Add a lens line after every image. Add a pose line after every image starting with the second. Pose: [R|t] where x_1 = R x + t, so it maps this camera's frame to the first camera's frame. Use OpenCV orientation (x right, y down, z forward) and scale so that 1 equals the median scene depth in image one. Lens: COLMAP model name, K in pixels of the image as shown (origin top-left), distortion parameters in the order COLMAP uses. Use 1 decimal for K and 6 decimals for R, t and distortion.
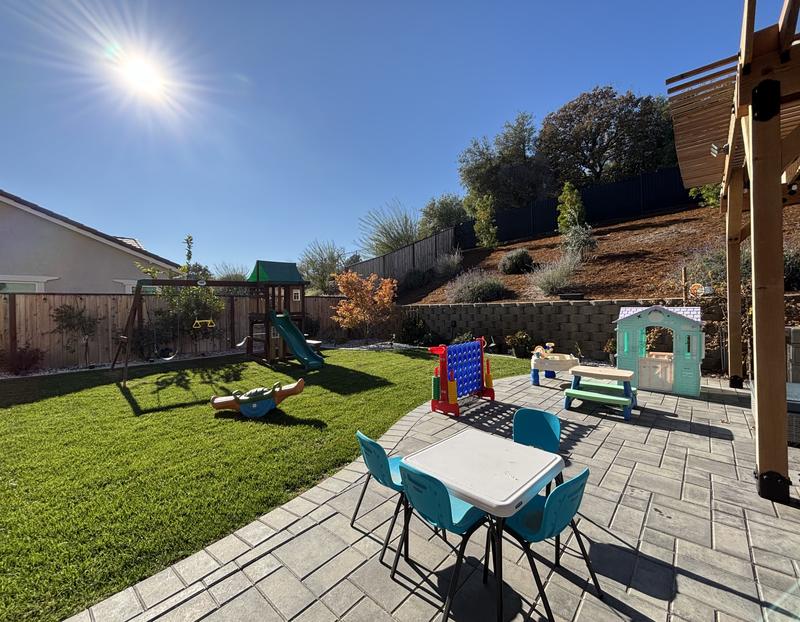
lens RADIAL K [[347.1, 0, 400.0], [0, 347.1, 311.0], [0, 0, 1]] dist [-0.015694, -0.000012]
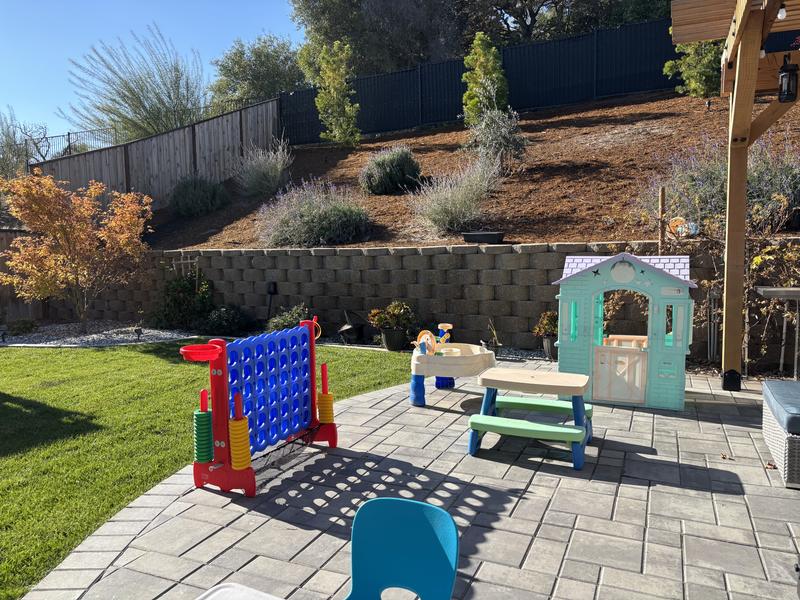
lens RADIAL K [[603.7, 0, 400.0], [0, 603.7, 300.0], [0, 0, 1]] dist [0.051231, -0.058277]
pose [[0.947948, -0.016036, 0.318022, 0.062765], [-0.002953, 0.998246, 0.059137, 0.002238], [-0.318413, -0.056998, 0.946237, 0.126132]]
